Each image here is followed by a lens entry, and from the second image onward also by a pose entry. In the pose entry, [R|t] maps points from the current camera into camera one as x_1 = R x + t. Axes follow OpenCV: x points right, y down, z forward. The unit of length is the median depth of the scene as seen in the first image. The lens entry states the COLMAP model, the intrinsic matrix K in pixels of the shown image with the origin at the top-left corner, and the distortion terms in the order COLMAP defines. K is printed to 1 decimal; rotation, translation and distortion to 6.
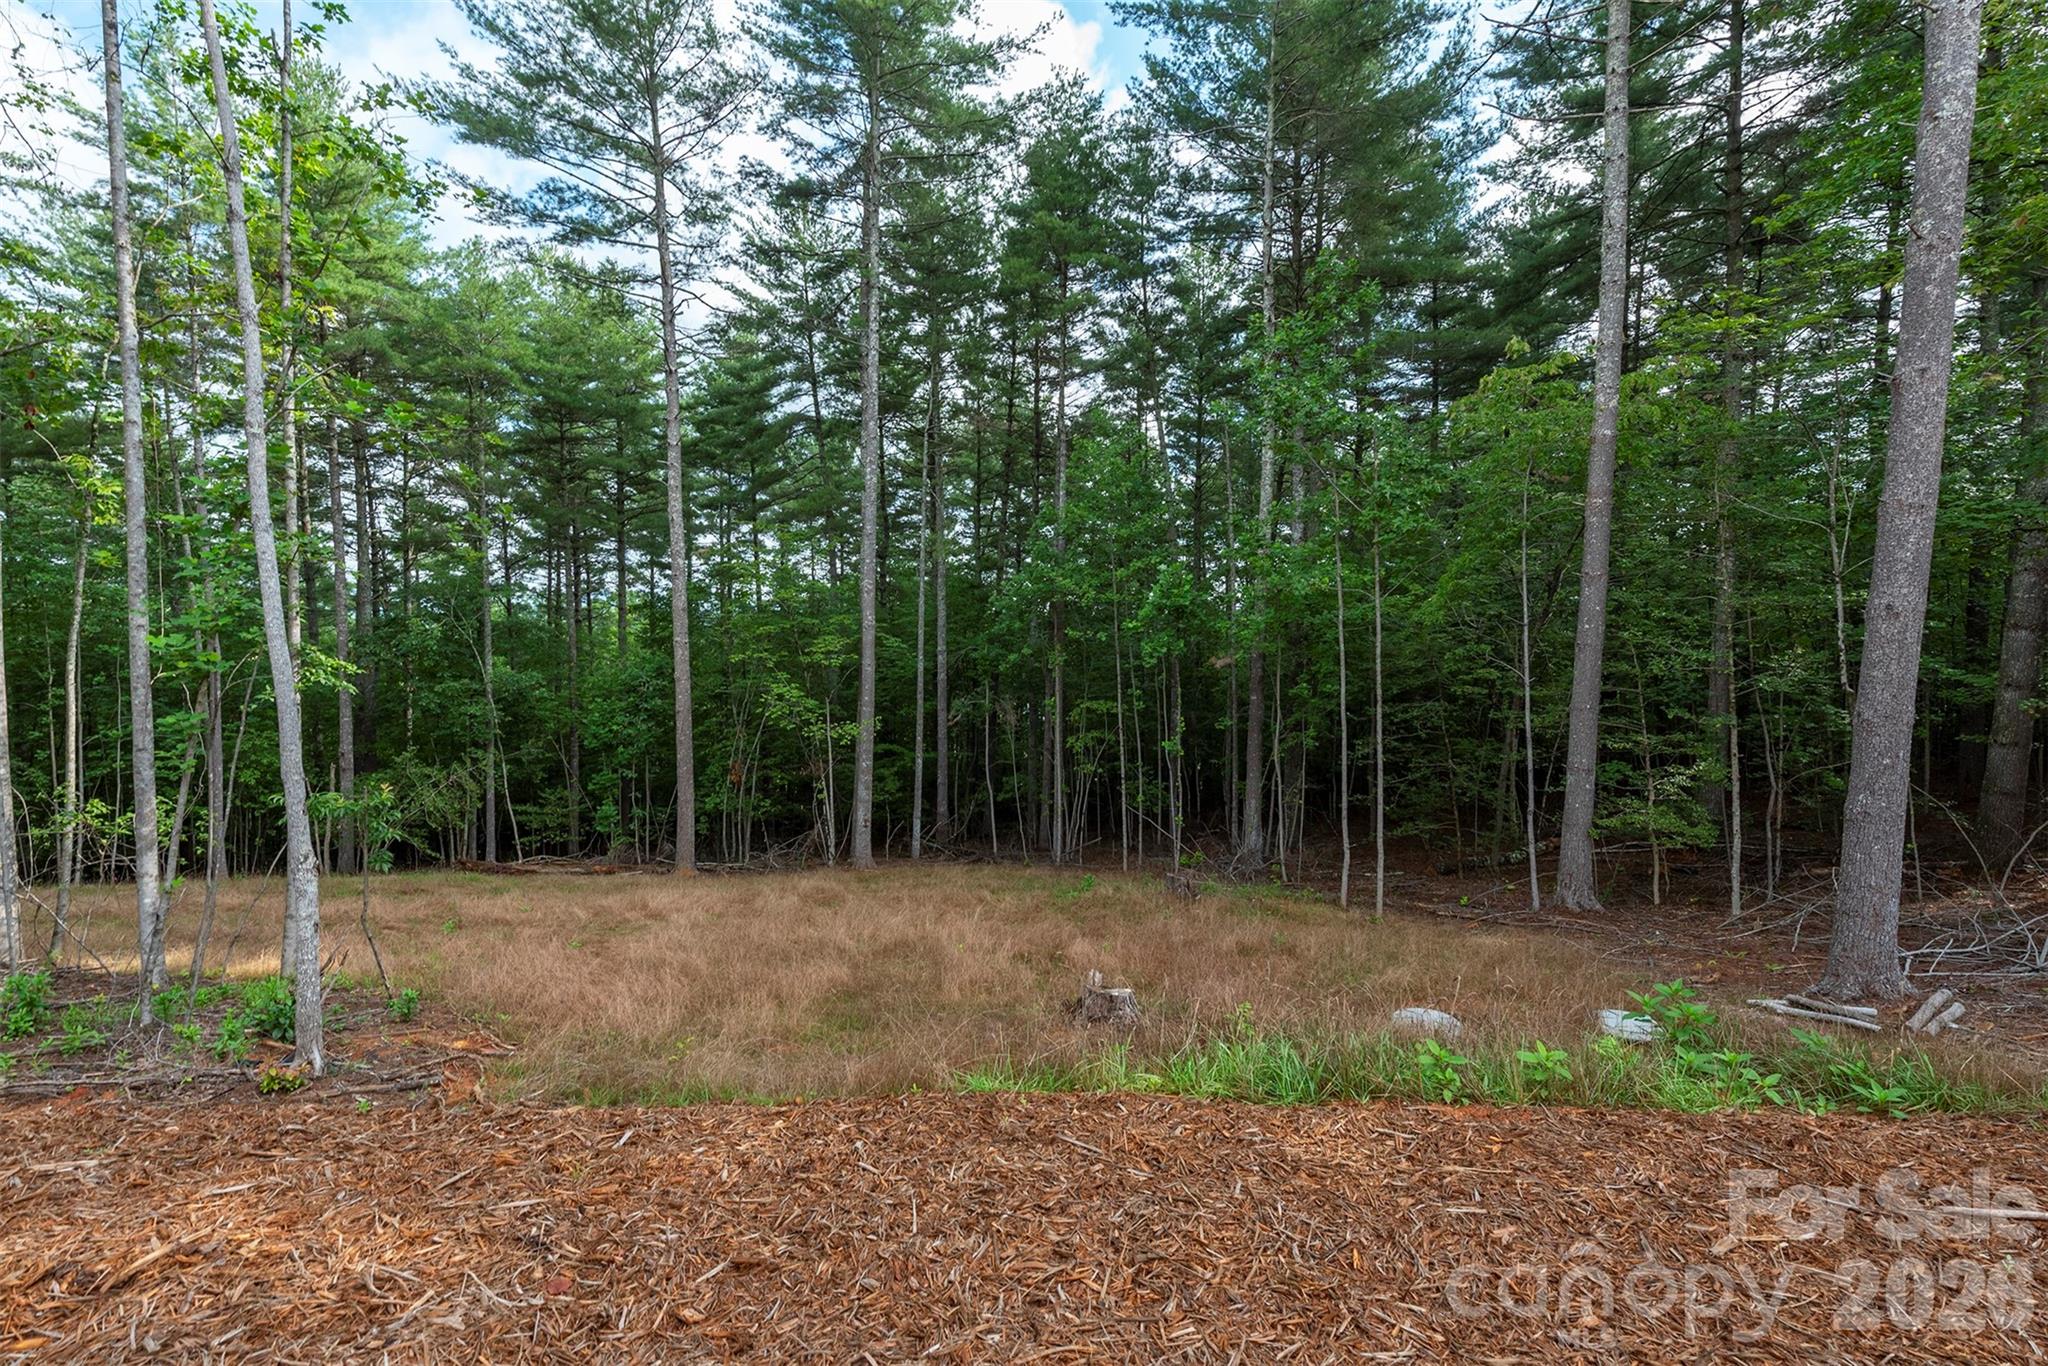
lens RADIAL K [[874.4, 0, 1010.4], [0, 874.4, 671.3], [0, 0, 1]] dist [0.003202, -0.000444]
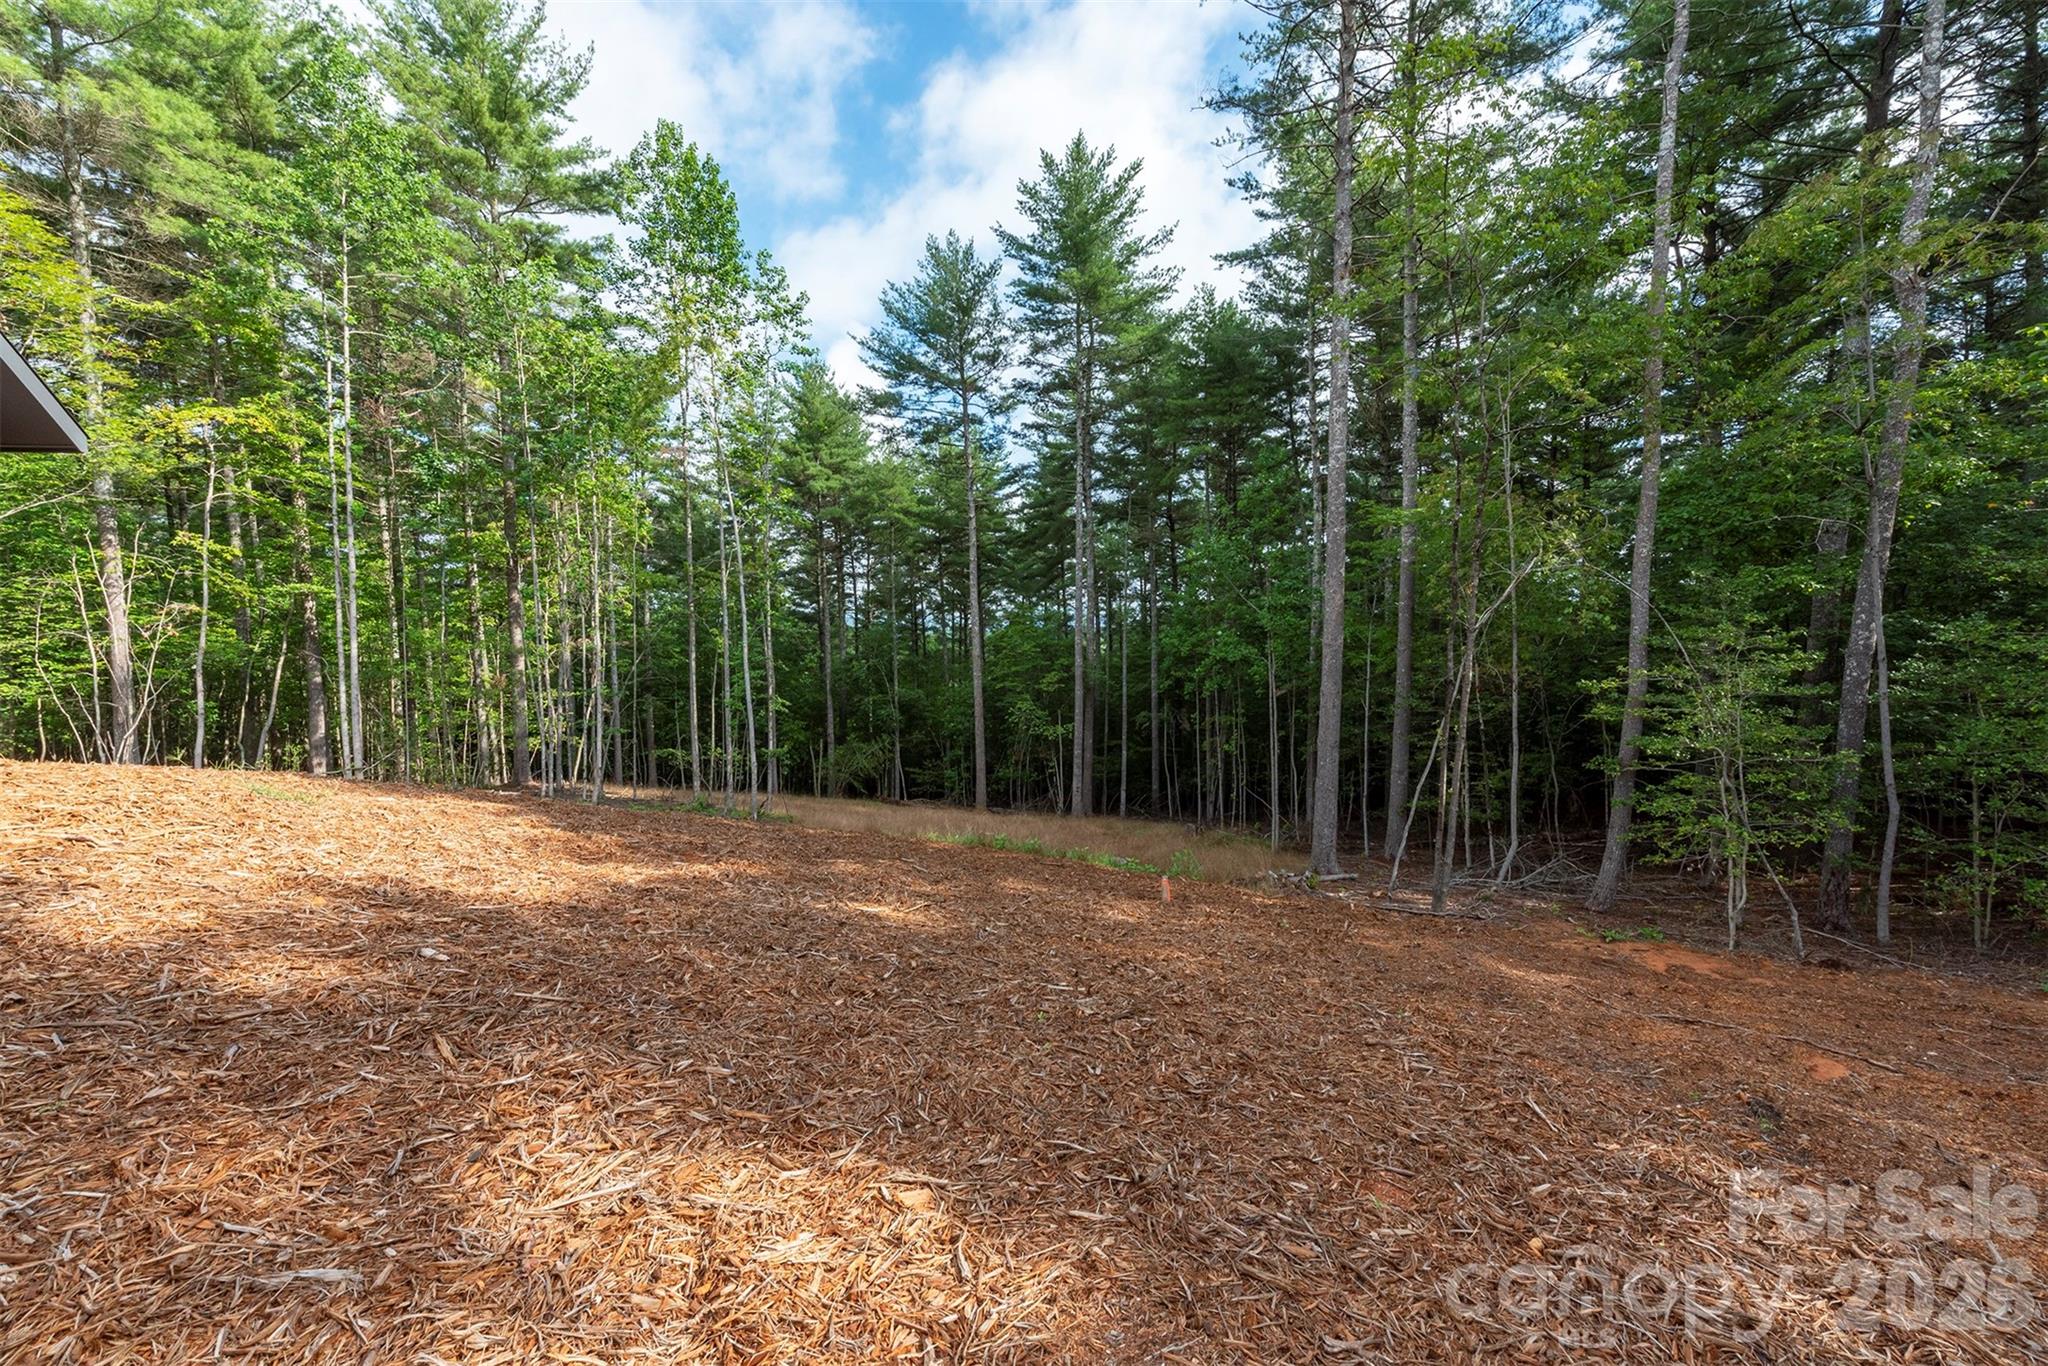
lens RADIAL K [[809.1, 0, 1035.0], [0, 809.1, 695.1], [0, 0, 1]] dist [0.002277, 0.000022]
pose [[0.888290, 0.023712, -0.458671, 0.437687], [-0.014712, 0.999623, 0.023185, -0.034591], [0.459047, -0.013847, 0.888304, -0.333851]]
